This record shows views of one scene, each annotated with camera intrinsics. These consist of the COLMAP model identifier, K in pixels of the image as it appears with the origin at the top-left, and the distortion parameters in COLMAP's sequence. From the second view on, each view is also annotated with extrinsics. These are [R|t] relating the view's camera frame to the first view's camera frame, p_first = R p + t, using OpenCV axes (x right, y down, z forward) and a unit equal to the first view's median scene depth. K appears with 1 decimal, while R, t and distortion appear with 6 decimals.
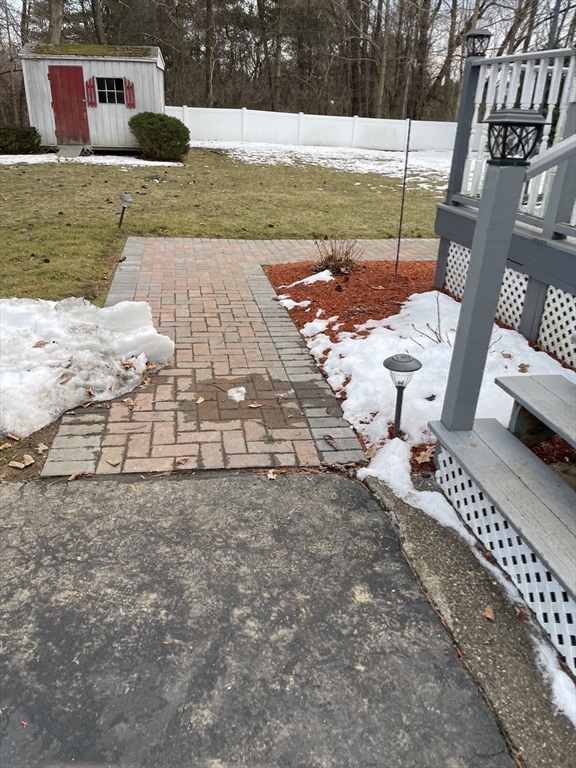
lens RADIAL K [[585.3, 0, 283.0], [0, 585.3, 387.4], [0, 0, 1]] dist [0.078544, -0.095353]
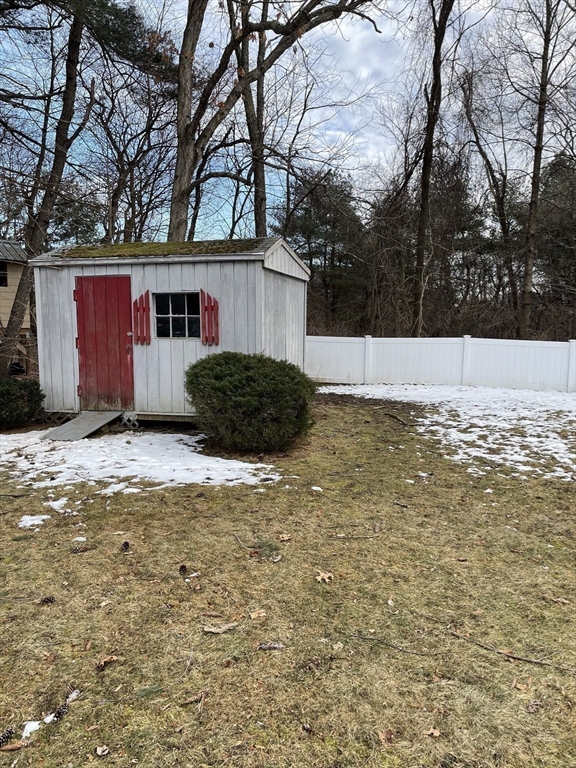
lens RADIAL K [[585.3, 0, 285.2], [0, 585.3, 381.9], [0, 0, 1]] dist [0.078544, -0.095353]
pose [[0.925021, 0.008590, -0.379818, -0.010726], [-0.142169, 0.934933, -0.325097, -0.286601], [0.352312, 0.354720, 0.866054, 0.599231]]
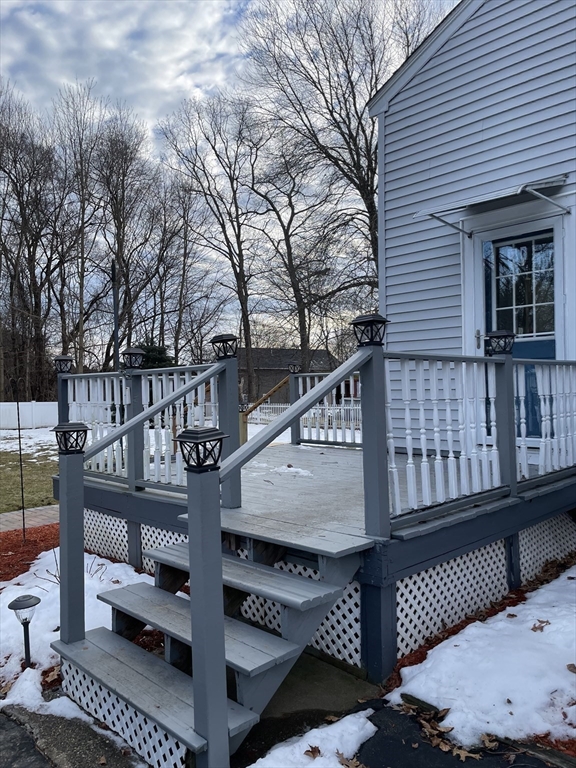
lens RADIAL K [[585.3, 0, 287.9], [0, 585.3, 387.2], [0, 0, 1]] dist [0.078544, -0.095353]
pose [[0.829489, -0.044841, 0.556721, -0.019822], [0.274749, 0.900589, -0.336826, 0.134902], [-0.486273, 0.432352, 0.759349, -0.474187]]
